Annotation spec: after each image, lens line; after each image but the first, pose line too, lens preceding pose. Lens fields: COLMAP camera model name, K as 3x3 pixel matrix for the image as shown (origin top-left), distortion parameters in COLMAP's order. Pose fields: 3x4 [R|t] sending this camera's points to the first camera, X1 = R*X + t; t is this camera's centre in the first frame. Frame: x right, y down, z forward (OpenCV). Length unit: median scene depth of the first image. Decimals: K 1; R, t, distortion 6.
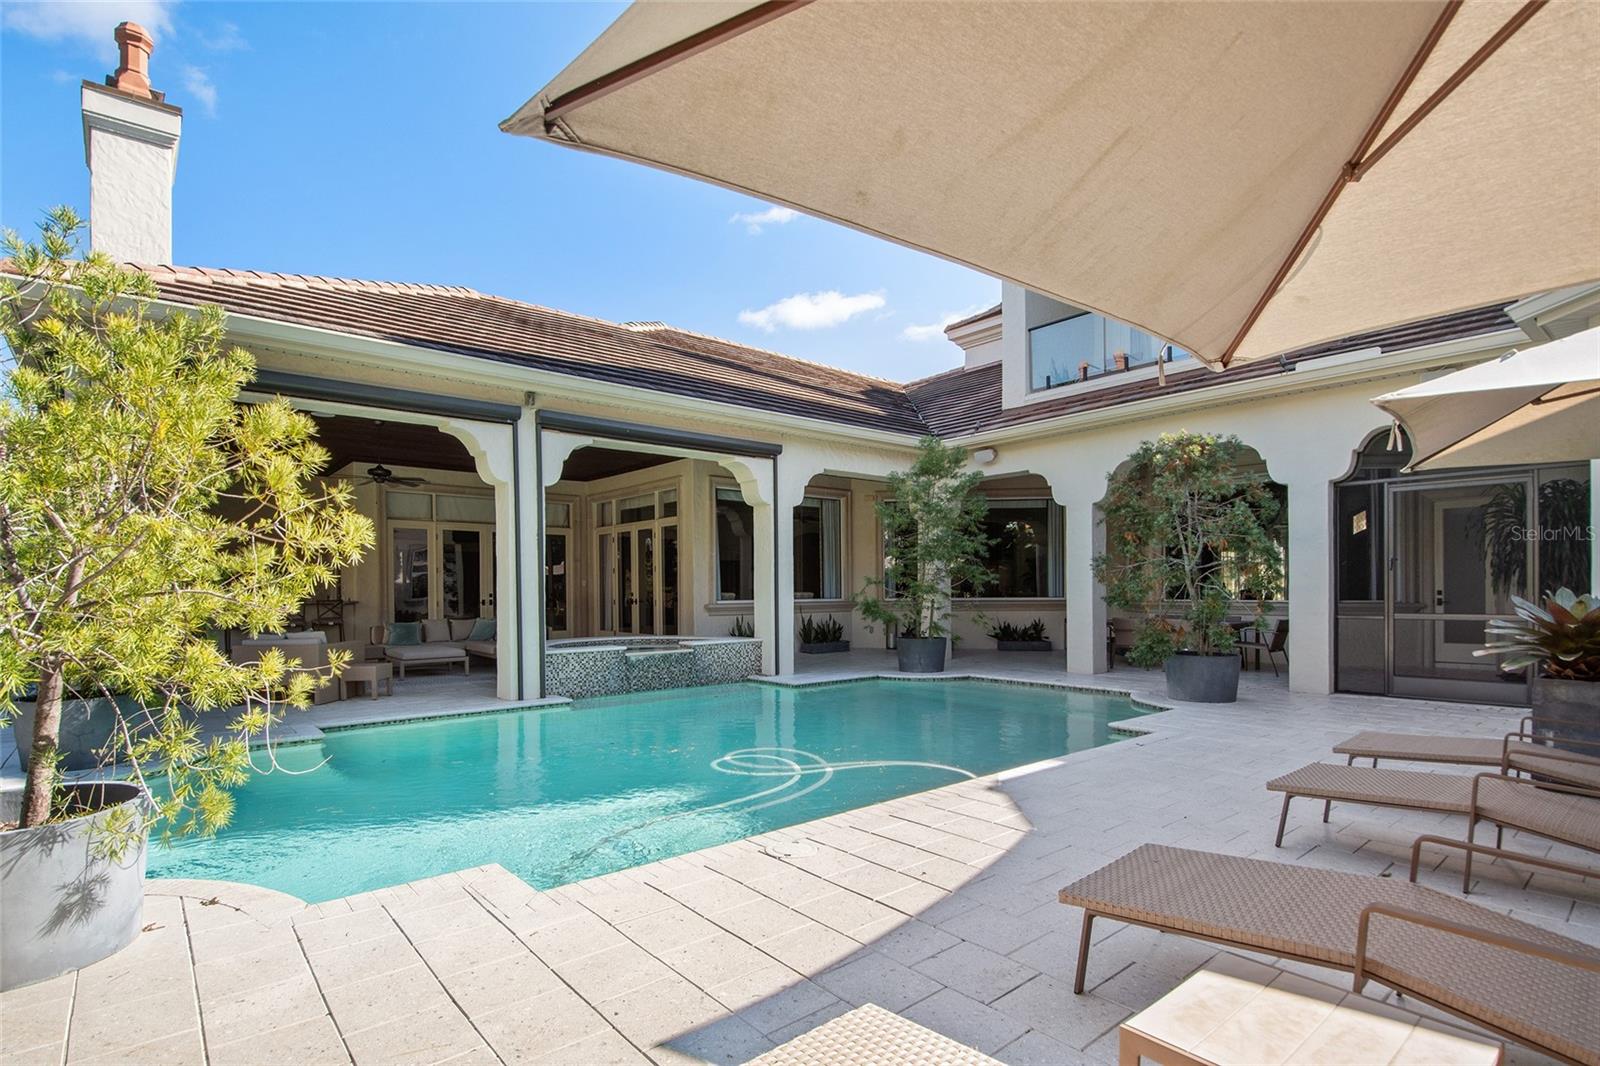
lens RADIAL K [[766.7, 0, 801.8], [0, 766.7, 587.7], [0, 0, 1]] dist [0.000329, -0.000256]
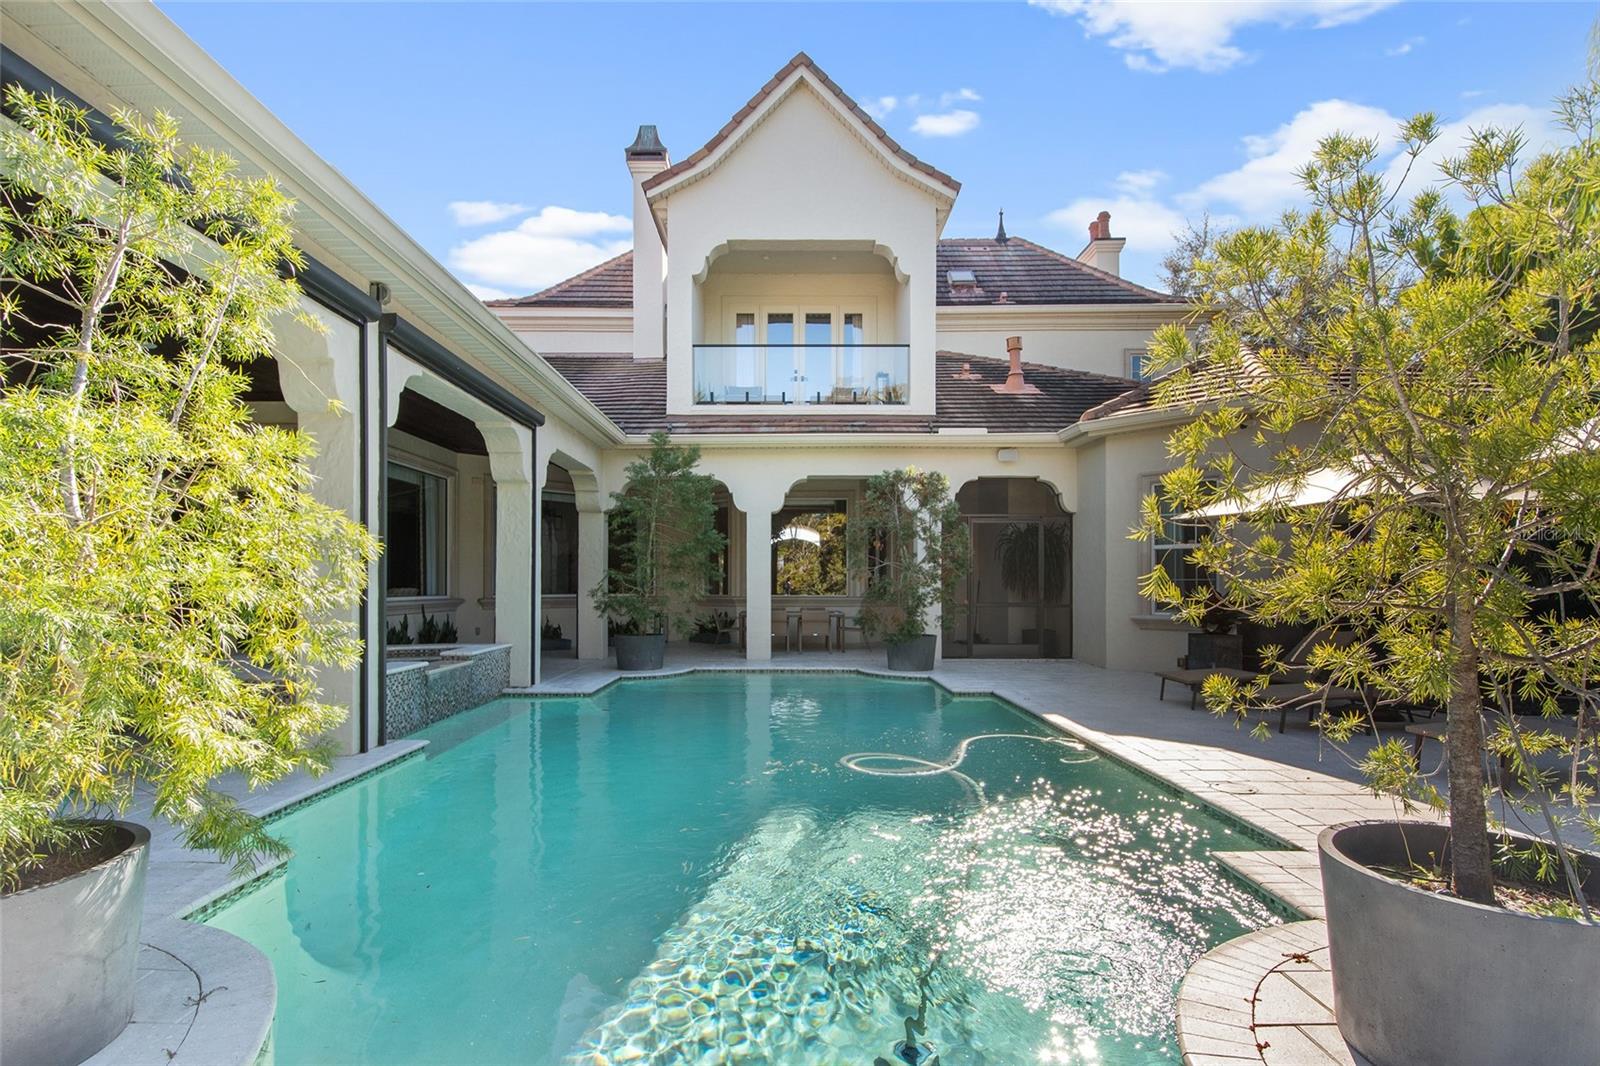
lens RADIAL K [[766.7, 0, 801.8], [0, 766.7, 587.7], [0, 0, 1]] dist [0.000329, -0.000256]
pose [[0.625189, 0.007081, 0.780441, -0.495817], [-0.007952, 0.999965, -0.002703, 0.006181], [-0.780433, -0.004516, 0.625223, 0.232720]]
